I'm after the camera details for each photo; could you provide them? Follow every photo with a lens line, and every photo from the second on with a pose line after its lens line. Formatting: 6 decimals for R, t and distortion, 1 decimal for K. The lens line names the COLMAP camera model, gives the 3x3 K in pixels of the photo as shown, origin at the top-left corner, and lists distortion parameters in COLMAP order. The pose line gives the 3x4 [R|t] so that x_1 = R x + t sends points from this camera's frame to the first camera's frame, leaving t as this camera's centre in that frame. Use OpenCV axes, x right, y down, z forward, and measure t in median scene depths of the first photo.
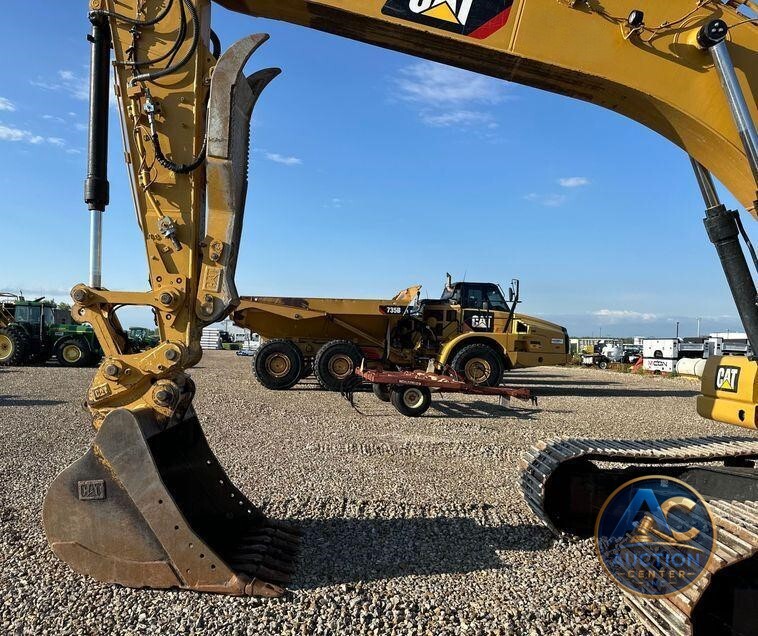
lens RADIAL K [[621.0, 0, 305.8], [0, 621.0, 341.9], [0, 0, 1]] dist [0.135440, -0.211163]
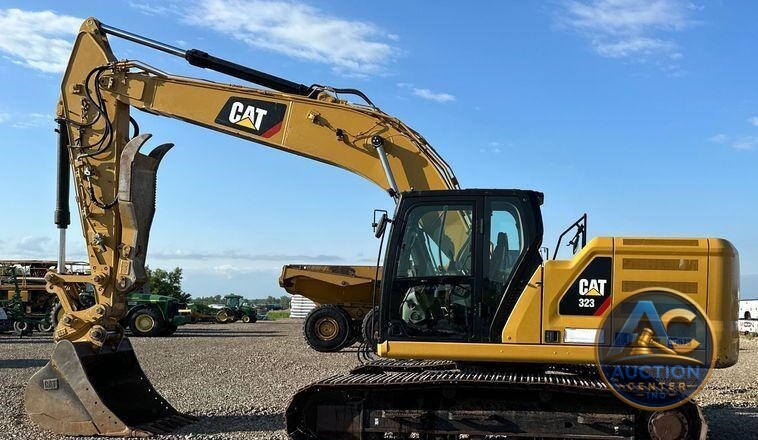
lens RADIAL K [[775.8, 0, 514.8], [0, 775.8, 301.7], [0, 0, 1]] dist [0.104287, -0.150305]
pose [[0.999481, -0.013690, 0.029165, 0.872112], [0.014019, 0.999840, -0.011085, 0.035039], [-0.029009, 0.011488, 0.999513, -1.236522]]
